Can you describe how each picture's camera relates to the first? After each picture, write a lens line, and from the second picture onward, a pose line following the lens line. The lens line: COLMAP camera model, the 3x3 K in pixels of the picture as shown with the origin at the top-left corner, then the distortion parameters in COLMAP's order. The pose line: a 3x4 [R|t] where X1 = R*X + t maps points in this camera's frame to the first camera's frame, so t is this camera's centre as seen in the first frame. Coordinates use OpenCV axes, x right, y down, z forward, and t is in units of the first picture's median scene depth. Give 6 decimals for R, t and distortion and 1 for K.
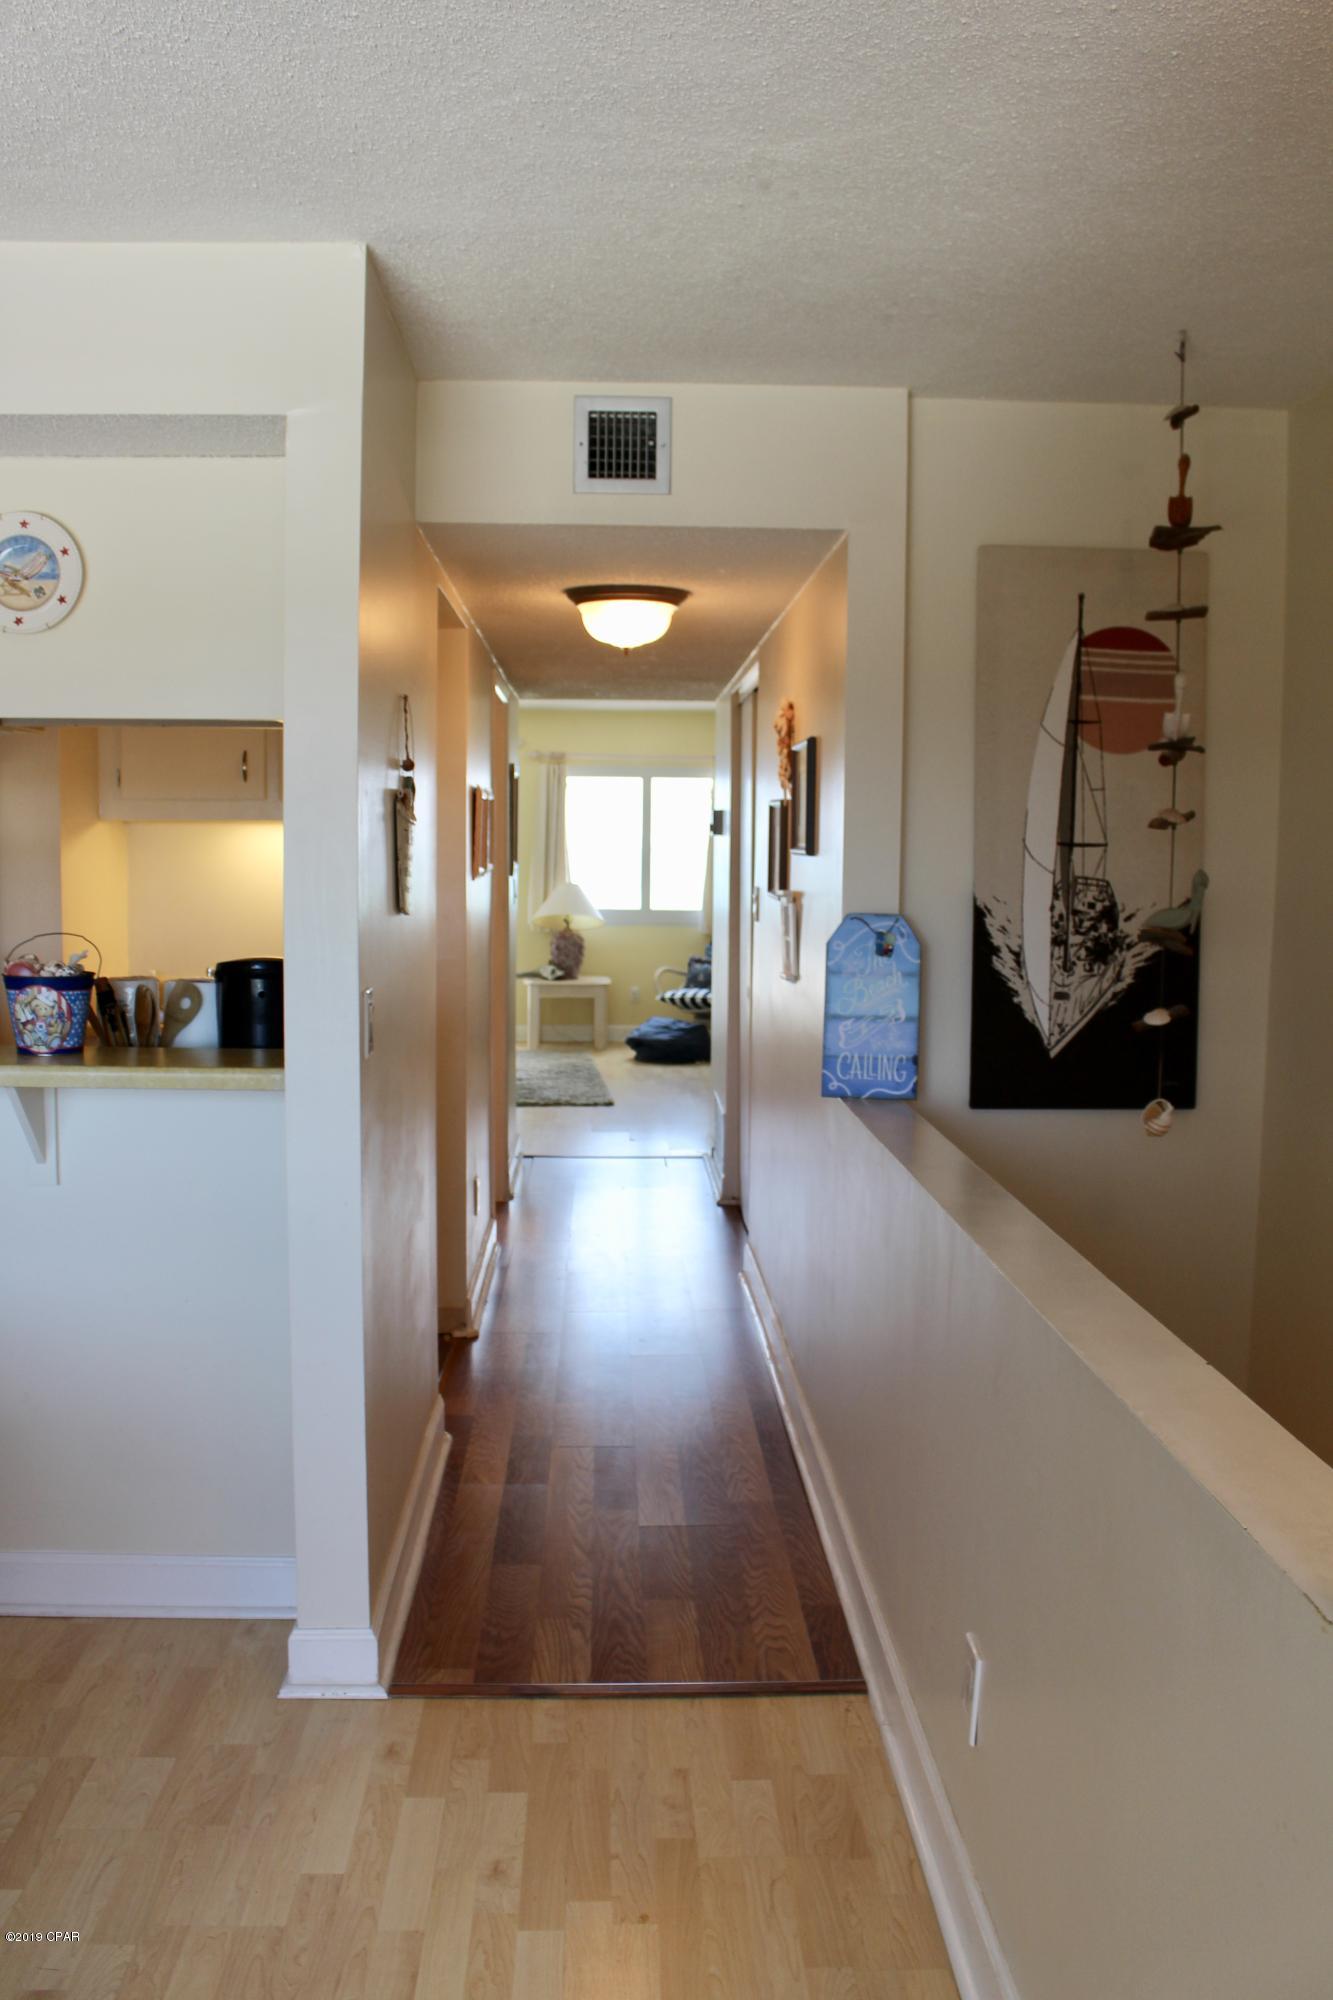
lens RADIAL K [[1623.9, 0, 661.7], [0, 1623.9, 984.6], [0, 0, 1]] dist [-0.069025, 0.003757]
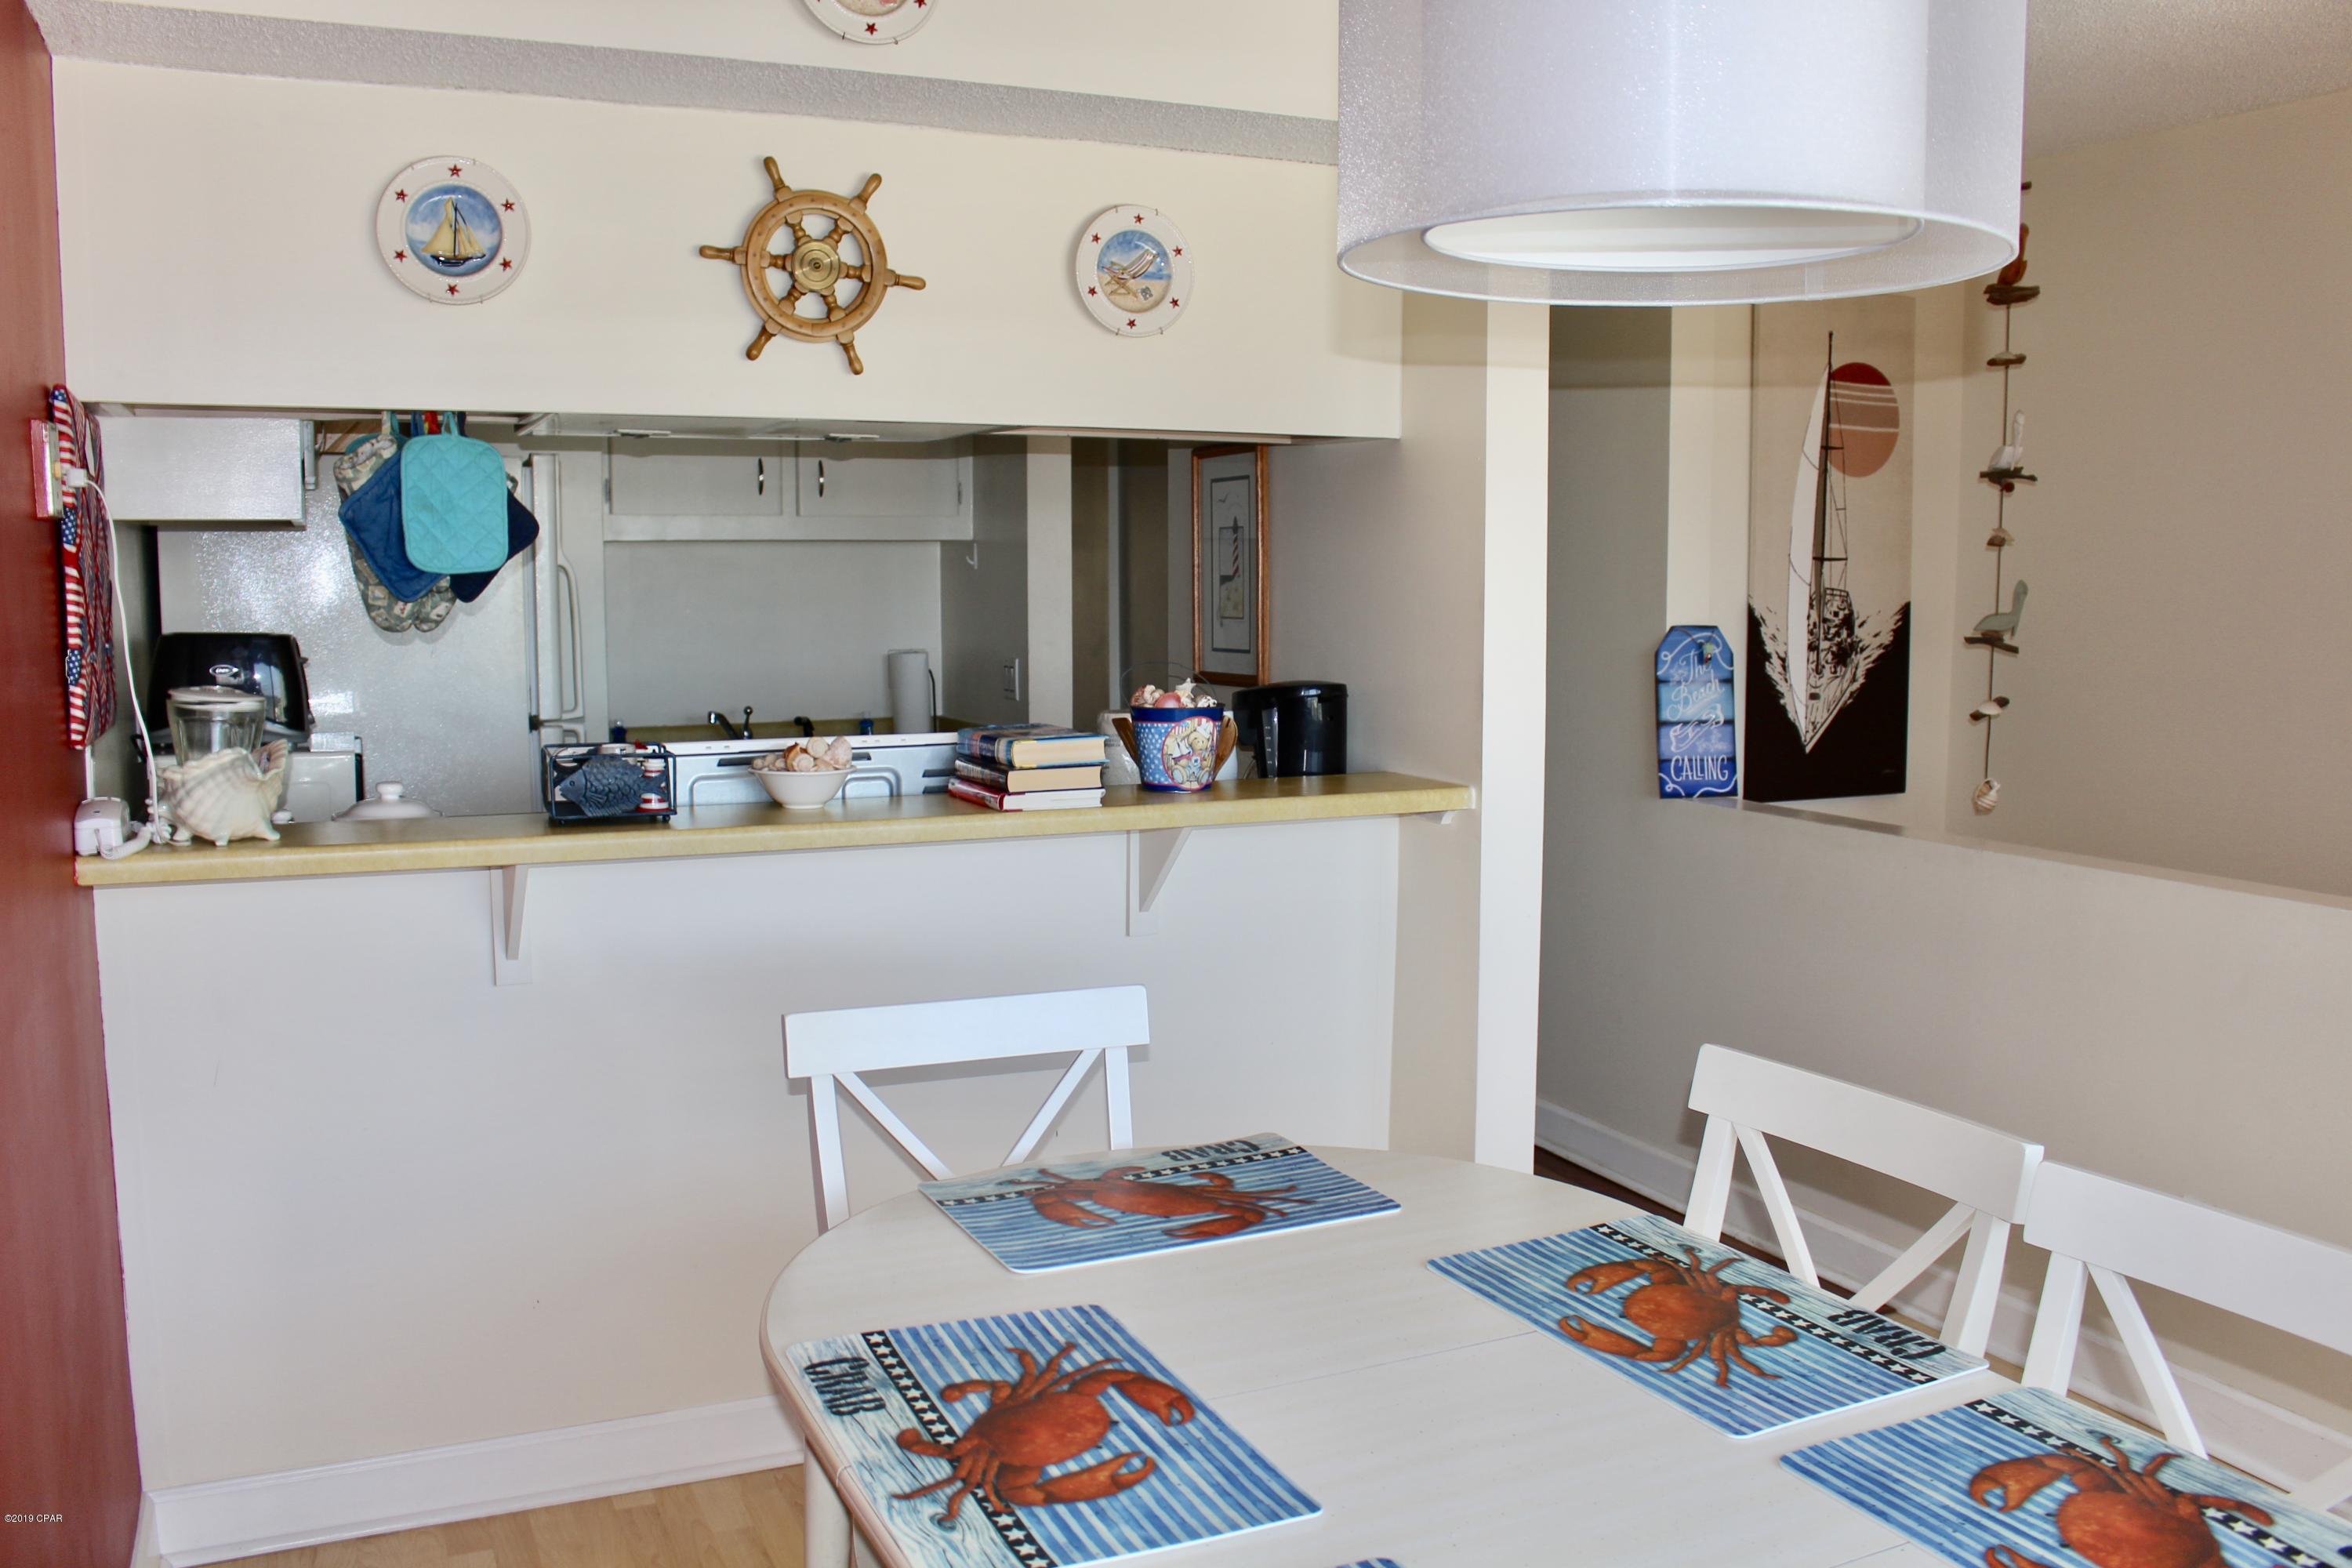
lens RADIAL K [[1909.7, 0, 1172.9], [0, 1909.7, 793.1], [0, 0, 1]] dist [-0.069025, 0.003757]
pose [[0.916078, -0.058927, 0.396648, -0.676329], [0.045151, 0.998011, 0.043991, -0.003782], [-0.398451, -0.022390, 0.916916, -0.015114]]
